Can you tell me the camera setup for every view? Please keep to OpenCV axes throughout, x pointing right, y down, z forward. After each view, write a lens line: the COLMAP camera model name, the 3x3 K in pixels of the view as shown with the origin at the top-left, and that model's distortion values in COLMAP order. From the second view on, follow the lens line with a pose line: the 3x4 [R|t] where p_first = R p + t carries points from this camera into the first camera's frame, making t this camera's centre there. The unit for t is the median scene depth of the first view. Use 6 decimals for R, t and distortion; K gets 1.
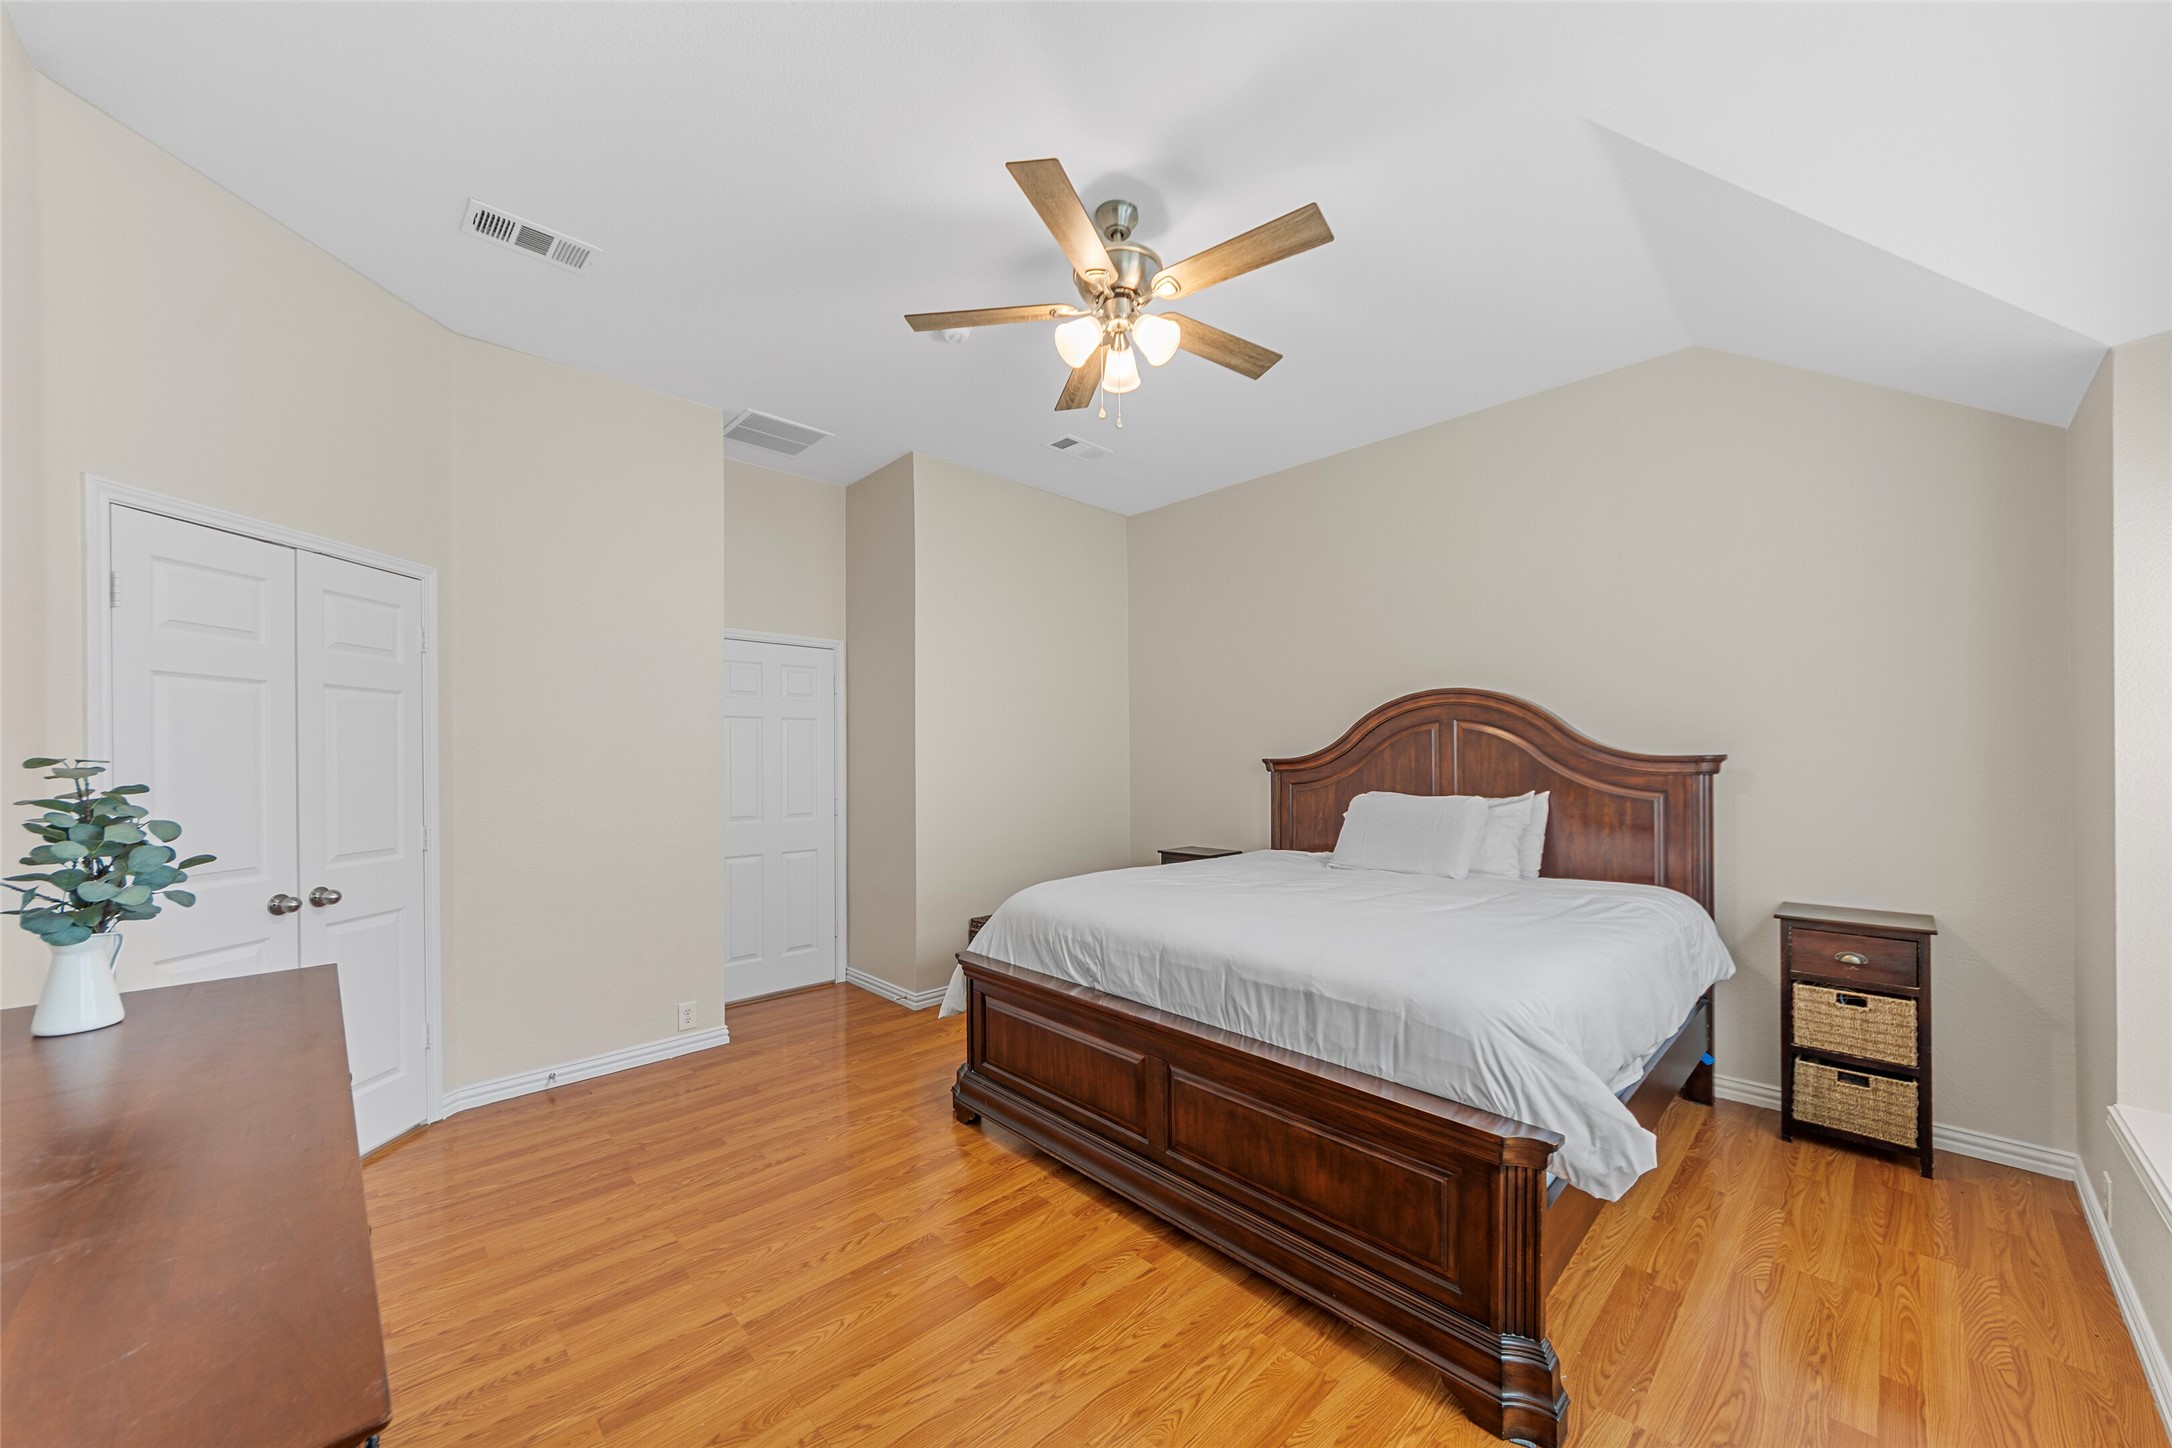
lens RADIAL K [[784.3, 0, 1082.3], [0, 784.3, 743.6], [0, 0, 1]] dist [-0.005780, 0.001522]
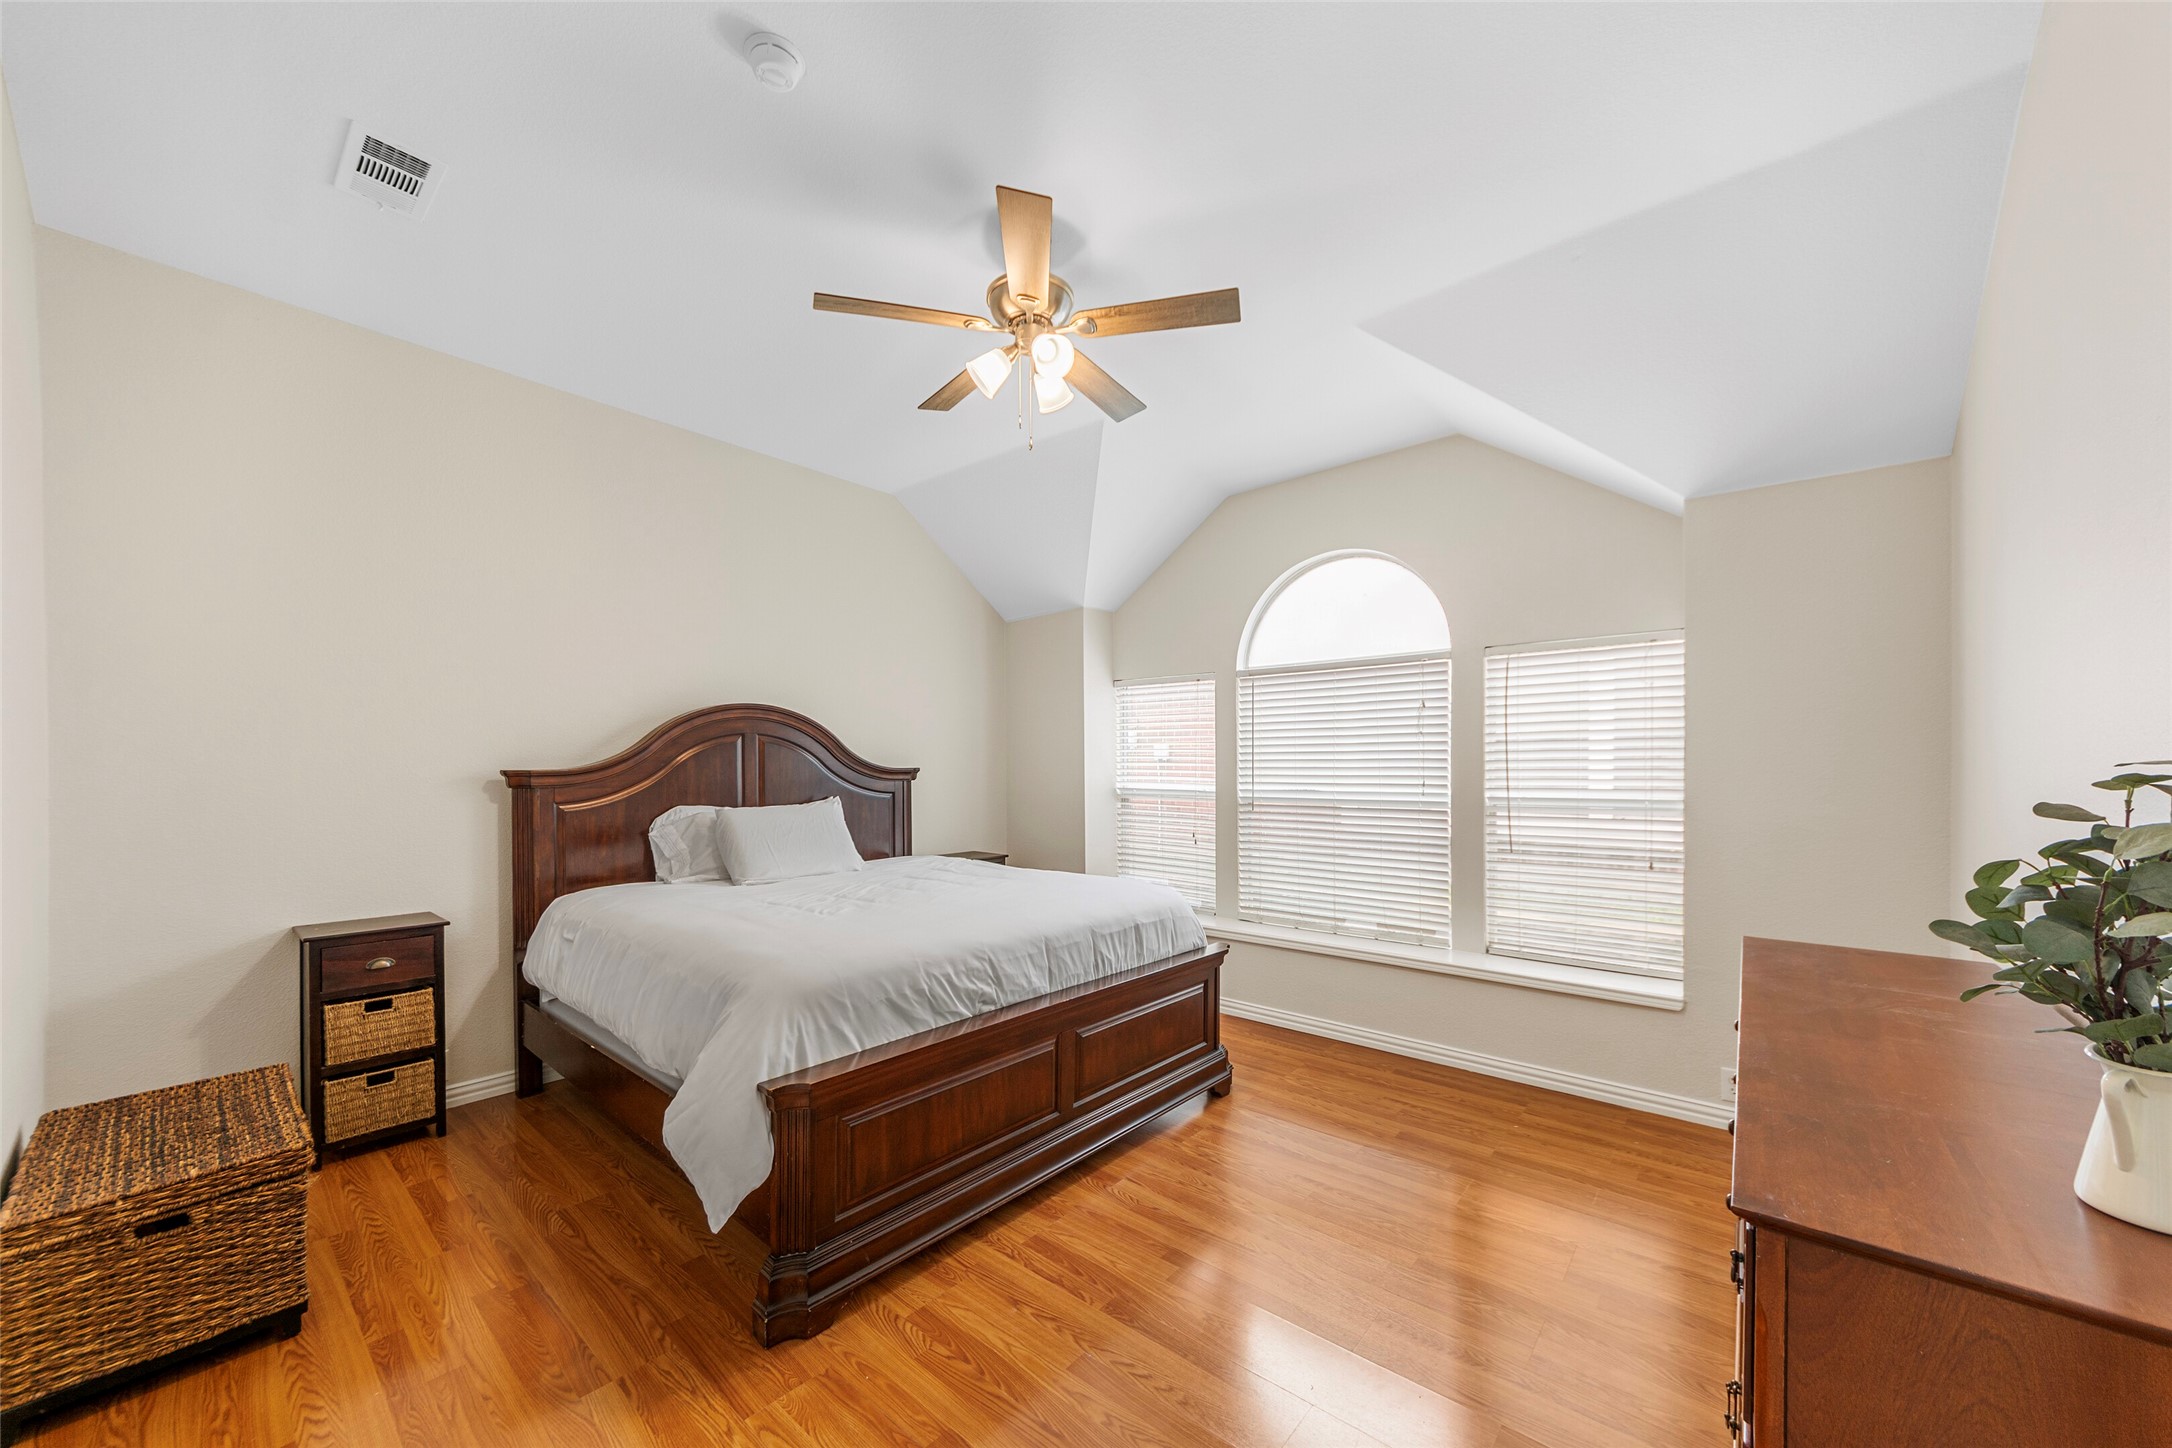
lens RADIAL K [[784.3, 0, 1081.9], [0, 784.3, 780.4], [0, 0, 1]] dist [-0.005780, 0.001522]
pose [[-0.095270, -0.006311, 0.995431, -0.823984], [-0.017193, 0.999841, 0.004693, 0.026555], [-0.995303, -0.016668, -0.095363, 0.872937]]
